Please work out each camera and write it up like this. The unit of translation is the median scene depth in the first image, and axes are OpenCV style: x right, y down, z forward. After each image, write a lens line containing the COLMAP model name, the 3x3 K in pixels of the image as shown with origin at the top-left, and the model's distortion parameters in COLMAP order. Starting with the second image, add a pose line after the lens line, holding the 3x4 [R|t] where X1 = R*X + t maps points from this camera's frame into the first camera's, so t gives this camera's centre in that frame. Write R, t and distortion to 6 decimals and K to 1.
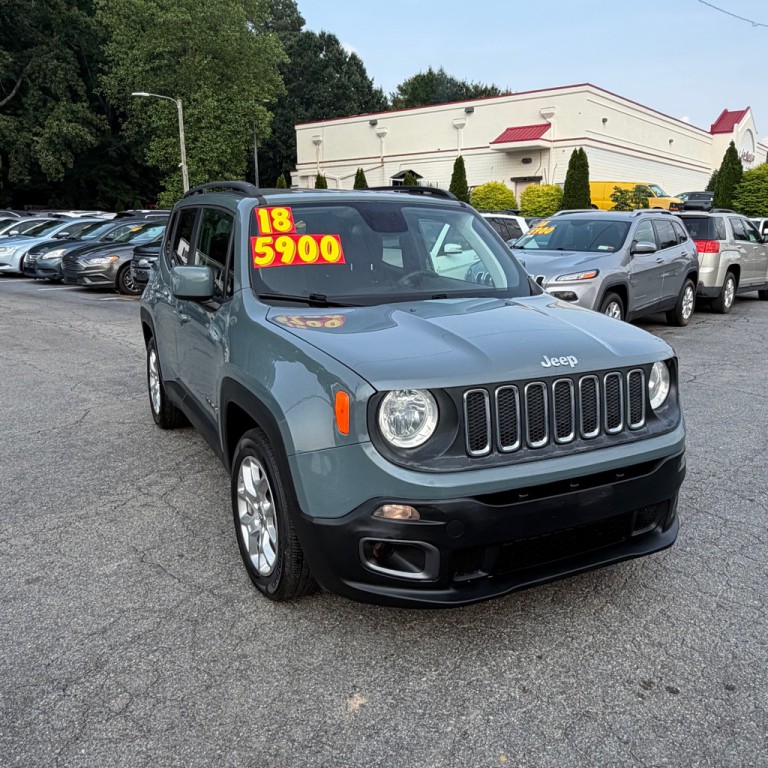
lens RADIAL K [[692.5, 0, 386.3], [0, 692.5, 384.4], [0, 0, 1]] dist [-0.001141, 0.002215]
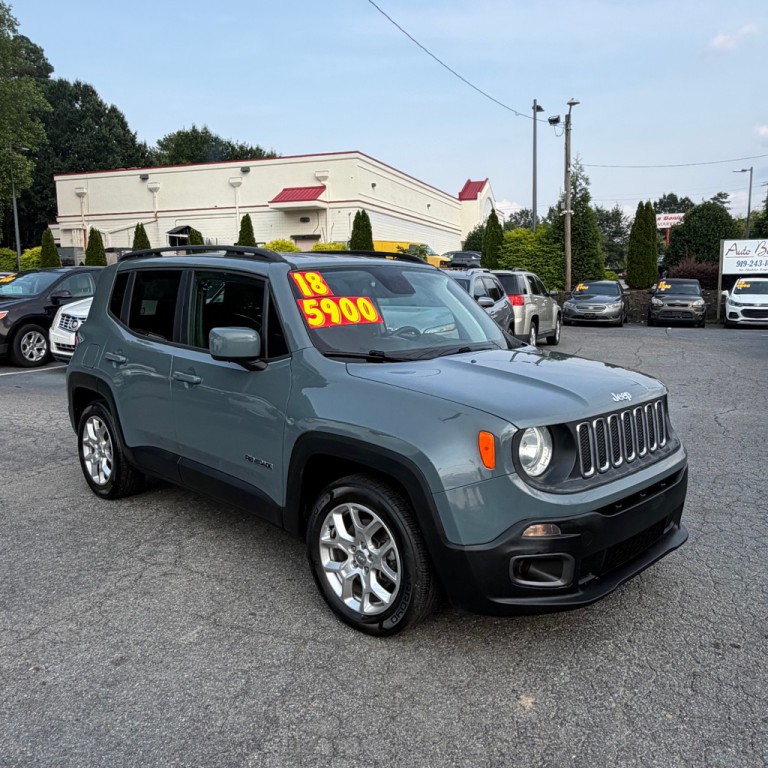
lens RADIAL K [[692.5, 0, 386.3], [0, 692.5, 384.4], [0, 0, 1]] dist [-0.001141, 0.002215]
pose [[0.946357, -0.049968, 0.319235, -0.028062], [0.074284, 0.995153, -0.064447, -0.000326], [-0.314467, 0.084704, 0.945482, -0.002559]]
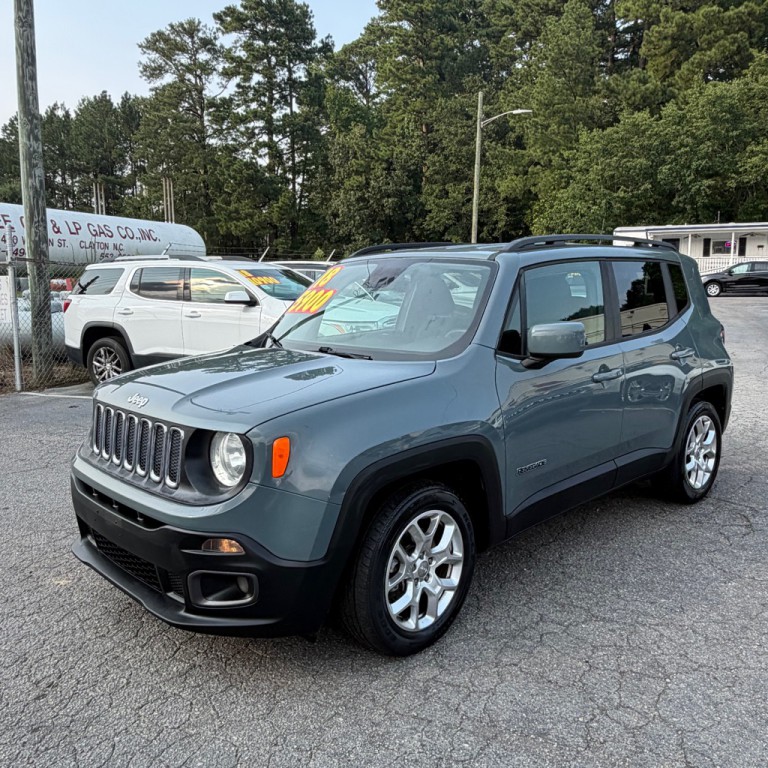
lens RADIAL K [[692.5, 0, 386.3], [0, 692.5, 384.4], [0, 0, 1]] dist [-0.001141, 0.002215]
pose [[0.305210, 0.142874, -0.941506, 0.074986], [-0.206797, 0.975031, 0.080924, -0.012248], [0.929560, 0.170002, 0.327135, 0.051160]]
